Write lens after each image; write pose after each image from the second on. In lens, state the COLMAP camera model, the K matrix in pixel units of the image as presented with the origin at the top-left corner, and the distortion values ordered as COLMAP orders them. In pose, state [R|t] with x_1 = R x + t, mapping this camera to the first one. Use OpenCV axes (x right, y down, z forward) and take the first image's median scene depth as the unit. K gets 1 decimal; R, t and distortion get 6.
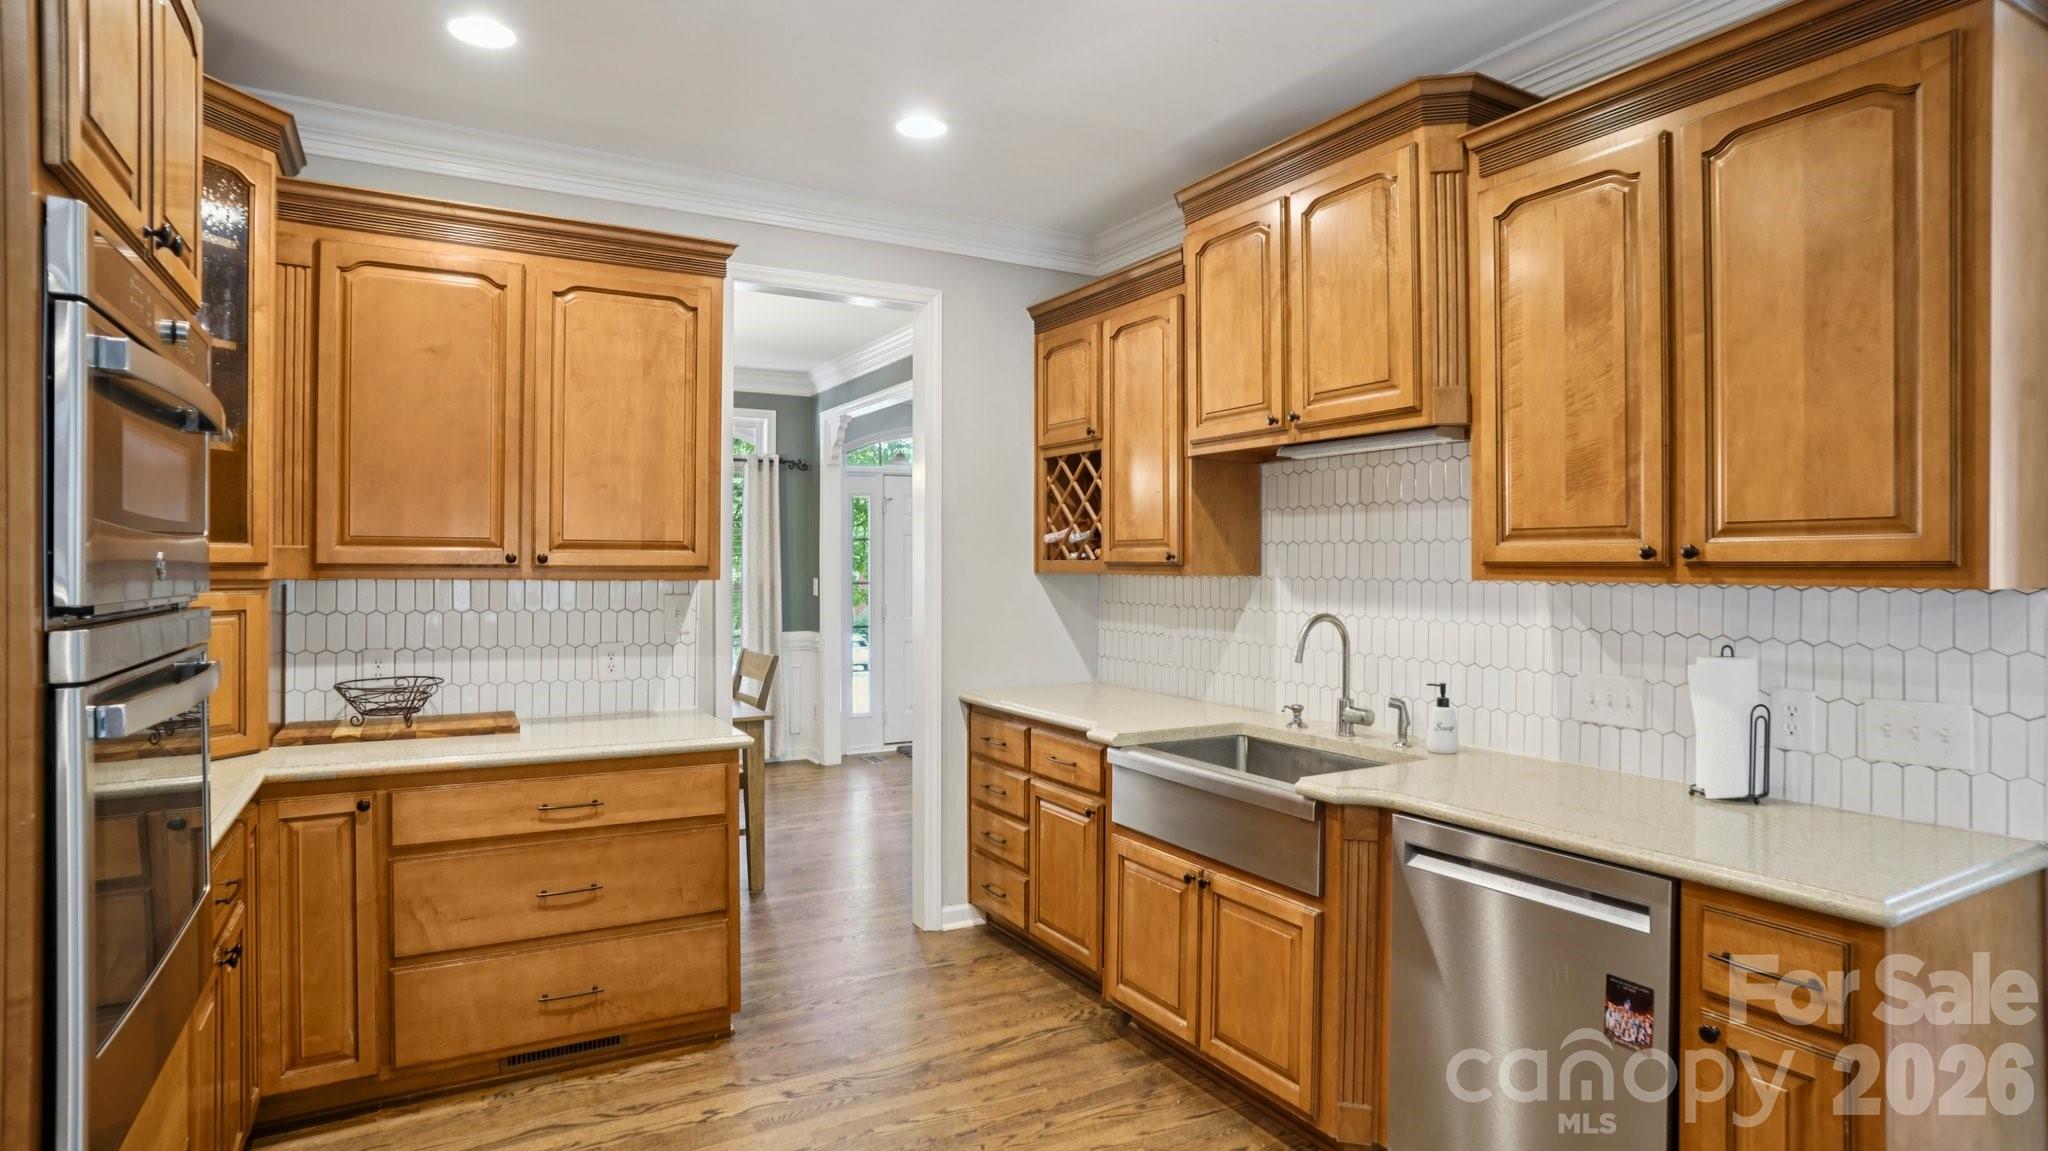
lens RADIAL K [[1057.3, 0, 1024.0], [0, 1057.3, 581.5], [0, 0, 1]] dist [-0.076468, 0.038168]
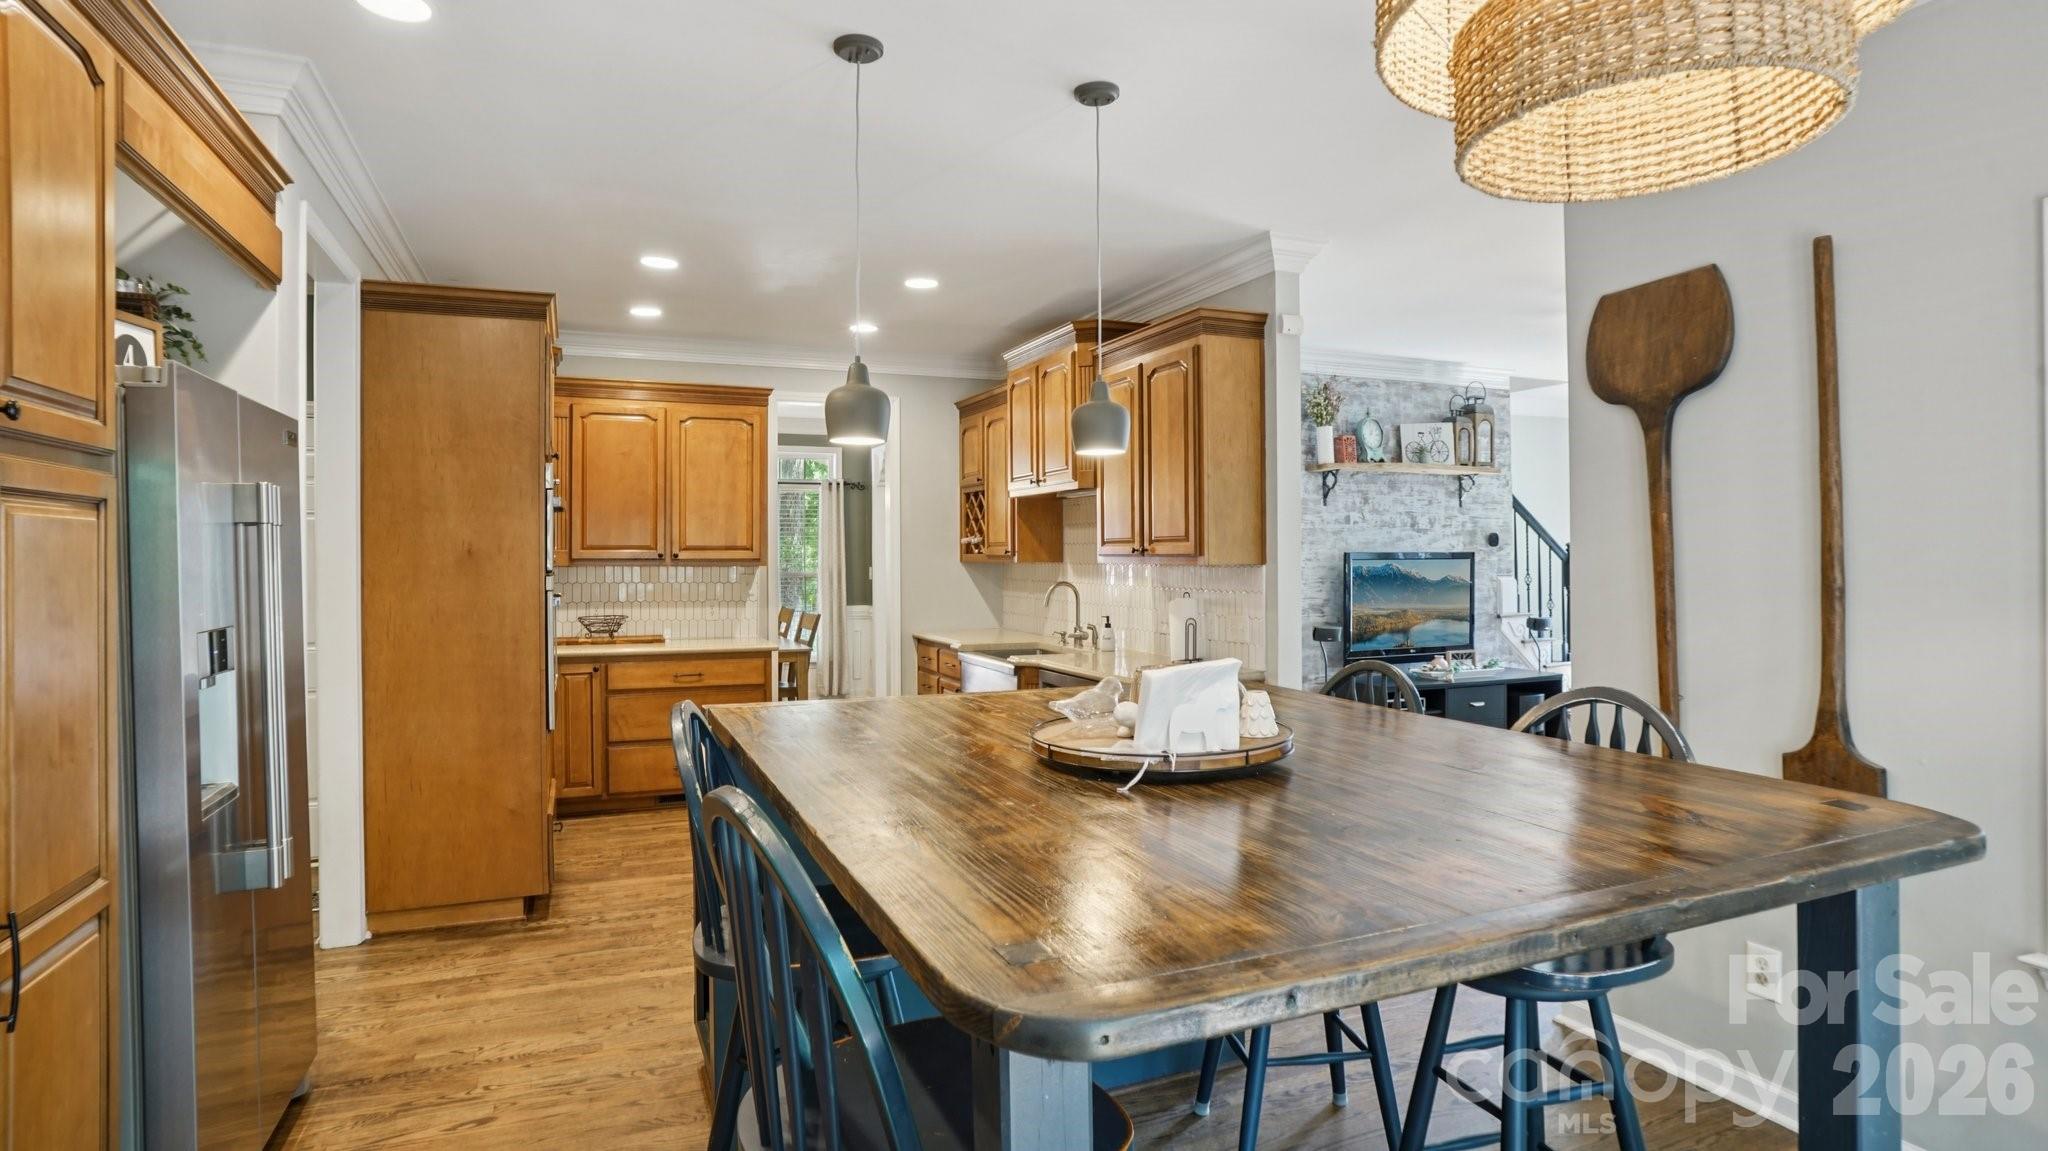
lens RADIAL K [[1057.3, 0, 1024.0], [0, 1057.3, 581.5], [0, 0, 1]] dist [-0.076468, 0.038168]
pose [[0.992255, -0.002779, -0.124184, 0.429521], [0.003745, 0.999965, 0.007544, 0.014690], [0.124159, -0.007951, 0.992231, -0.871740]]
